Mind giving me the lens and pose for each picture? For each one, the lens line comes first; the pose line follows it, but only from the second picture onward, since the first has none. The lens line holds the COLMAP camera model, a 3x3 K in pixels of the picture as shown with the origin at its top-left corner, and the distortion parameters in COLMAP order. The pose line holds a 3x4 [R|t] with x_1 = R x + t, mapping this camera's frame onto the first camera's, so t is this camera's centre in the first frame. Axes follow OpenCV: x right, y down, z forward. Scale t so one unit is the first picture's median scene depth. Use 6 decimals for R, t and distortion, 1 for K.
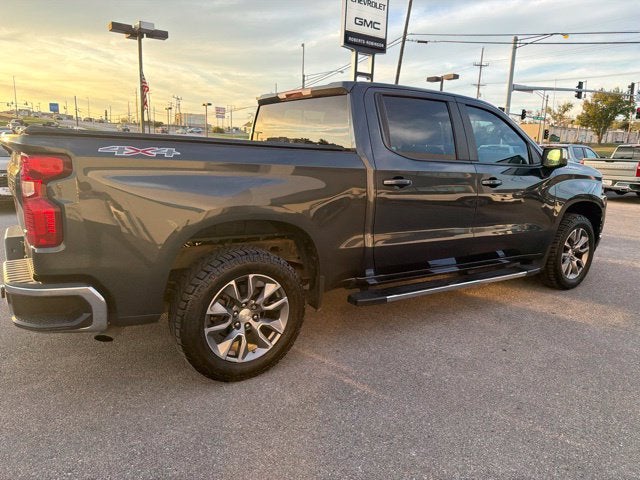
lens RADIAL K [[456.2, 0, 327.9], [0, 456.2, 235.1], [0, 0, 1]] dist [0.028913, -0.033699]
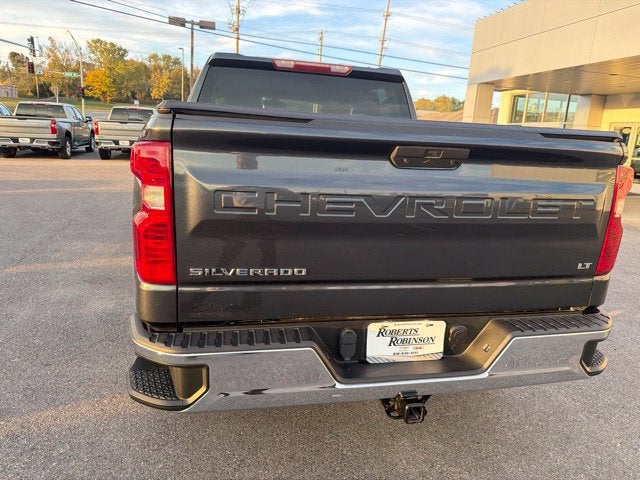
lens RADIAL K [[456.2, 0, 322.6], [0, 456.2, 241.1], [0, 0, 1]] dist [0.028913, -0.033699]
pose [[0.365885, -0.231853, 0.901317, -0.127703], [0.132845, 0.971565, 0.195996, -0.021830], [-0.921130, 0.048023, 0.386281, 0.092738]]
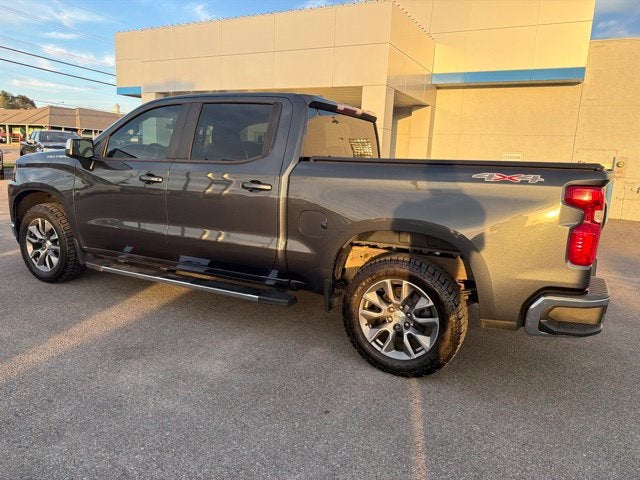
lens RADIAL K [[456.2, 0, 321.3], [0, 456.2, 236.5], [0, 0, 1]] dist [0.028913, -0.033699]
pose [[-0.472123, -0.214552, 0.855025, -0.141284], [0.105933, 0.949093, 0.296649, -0.048786], [-0.875145, 0.230630, -0.425360, 0.219650]]
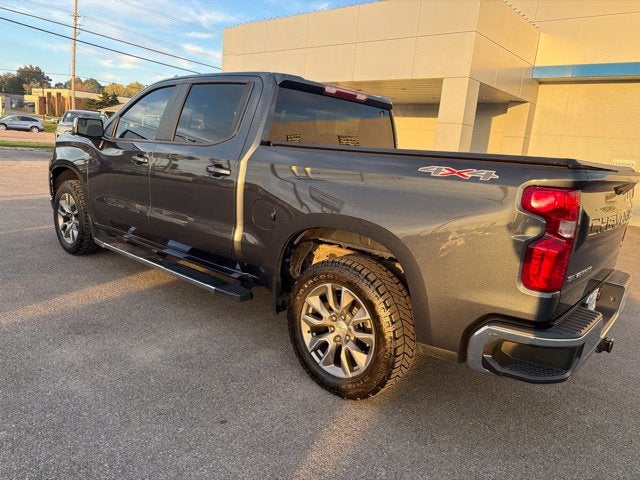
lens RADIAL K [[456.2, 0, 321.3], [0, 456.2, 239.3], [0, 0, 1]] dist [0.028913, -0.033699]
pose [[-0.247159, -0.255110, 0.934789, -0.144231], [0.089586, 0.954572, 0.284195, -0.040945], [-0.964825, 0.153985, -0.213077, 0.181280]]
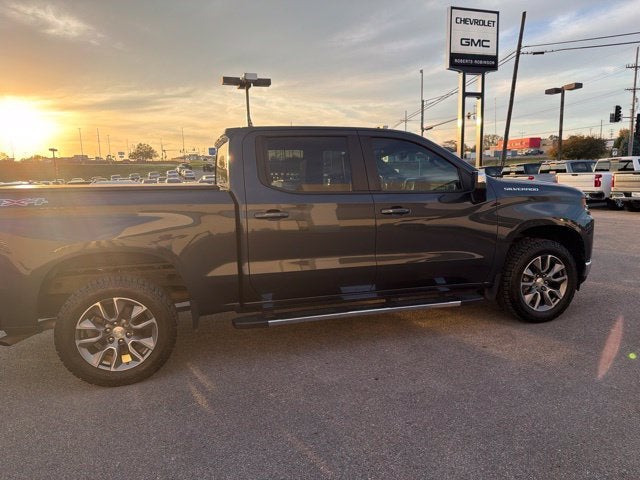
lens RADIAL K [[456.2, 0, 329.0], [0, 456.2, 240.0], [0, 0, 1]] dist [0.028913, -0.033699]
pose [[0.954237, -0.017524, -0.298538, 0.073259], [0.003737, 0.998903, -0.046689, -0.000668], [0.299028, 0.043436, 0.953255, 0.001074]]
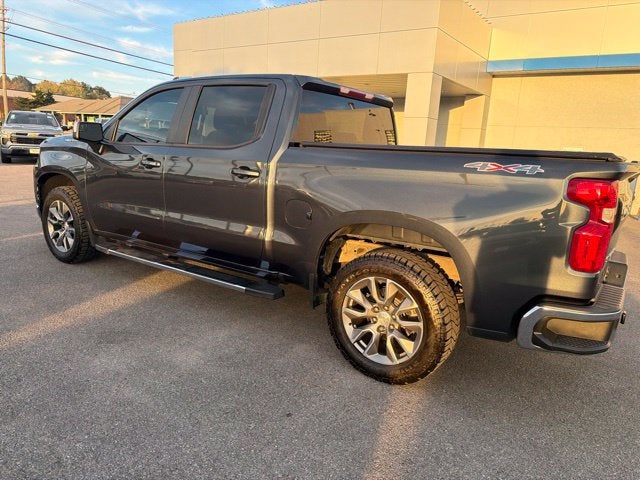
lens RADIAL K [[456.2, 0, 321.0], [0, 456.2, 240.1], [0, 0, 1]] dist [0.028913, -0.033699]
pose [[-0.354147, -0.252290, 0.900516, -0.142094], [0.105675, 0.945960, 0.306581, -0.044526], [-0.929200, 0.203737, -0.308348, 0.200992]]
